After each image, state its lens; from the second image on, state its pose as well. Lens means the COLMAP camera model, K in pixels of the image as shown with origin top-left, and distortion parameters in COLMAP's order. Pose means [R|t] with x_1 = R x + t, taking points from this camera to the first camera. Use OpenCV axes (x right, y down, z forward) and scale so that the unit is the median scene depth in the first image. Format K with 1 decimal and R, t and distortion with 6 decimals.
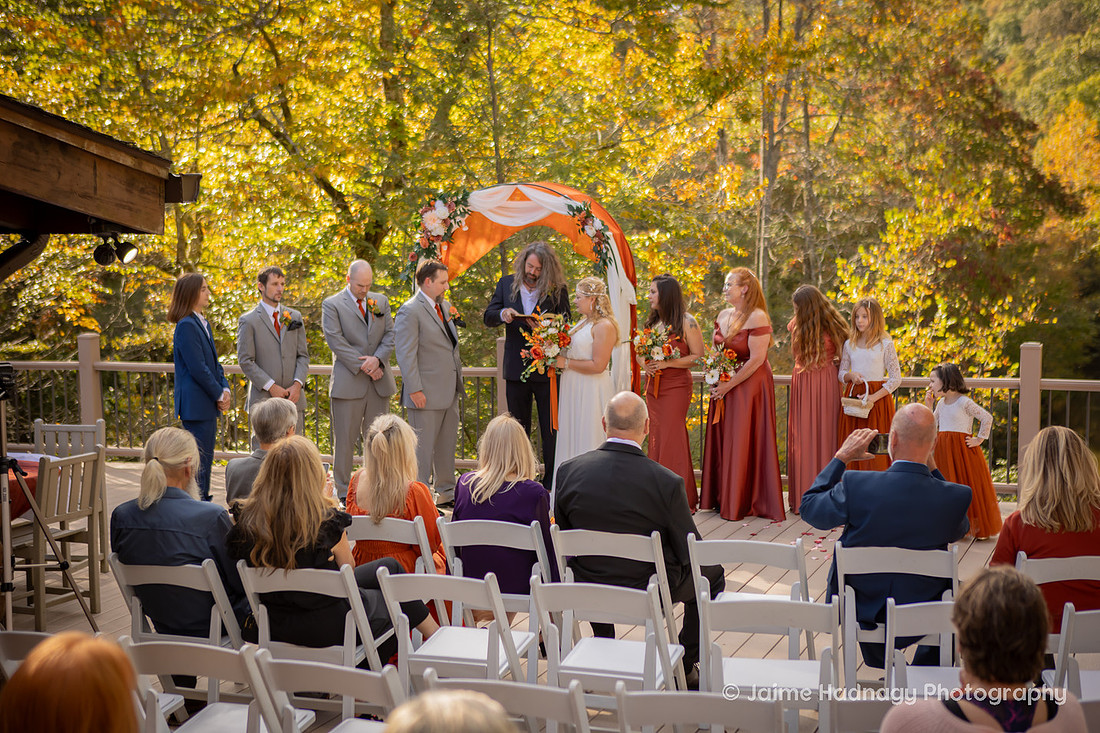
lens RADIAL K [[1631.5, 0, 545.0], [0, 1631.5, 361.4], [0, 0, 1]] dist [-0.005370, 0.000000]
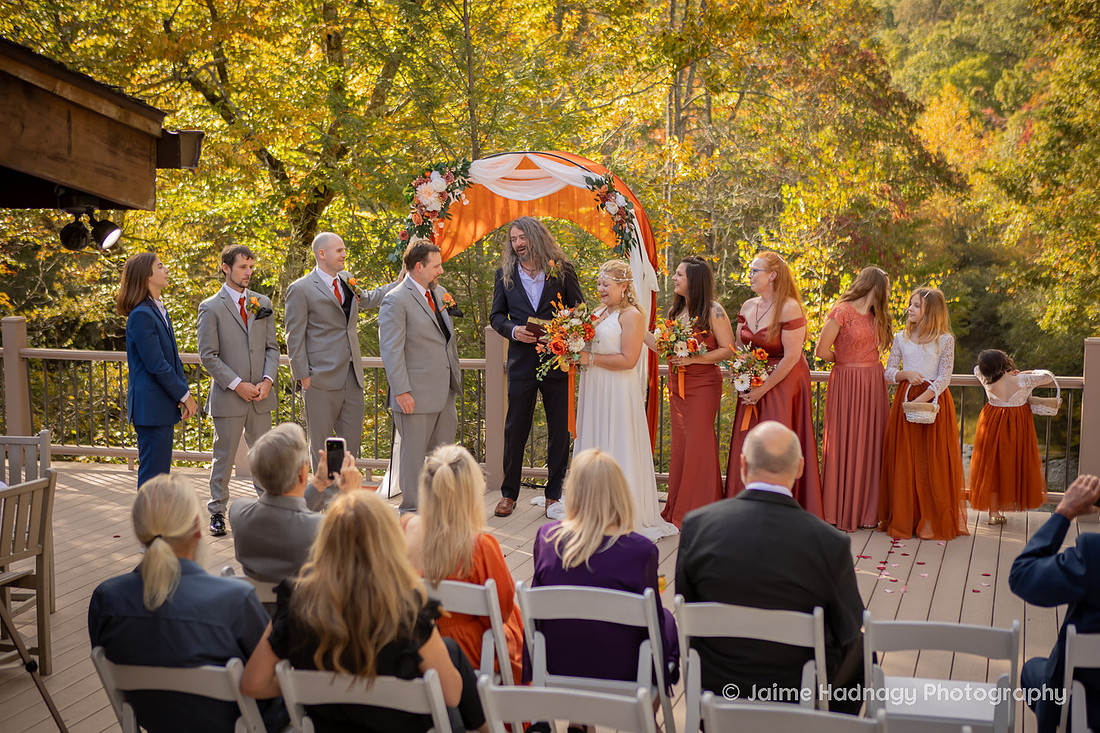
lens RADIAL K [[1608.3, 0, 556.3], [0, 1608.3, 368.3], [0, 0, 1]] dist [-0.008596, 0.000000]
pose [[0.997757, 0.003316, 0.066860, -0.057472], [-0.004804, 0.999744, 0.022115, -0.012959], [-0.066770, -0.022386, 0.997517, 0.142834]]
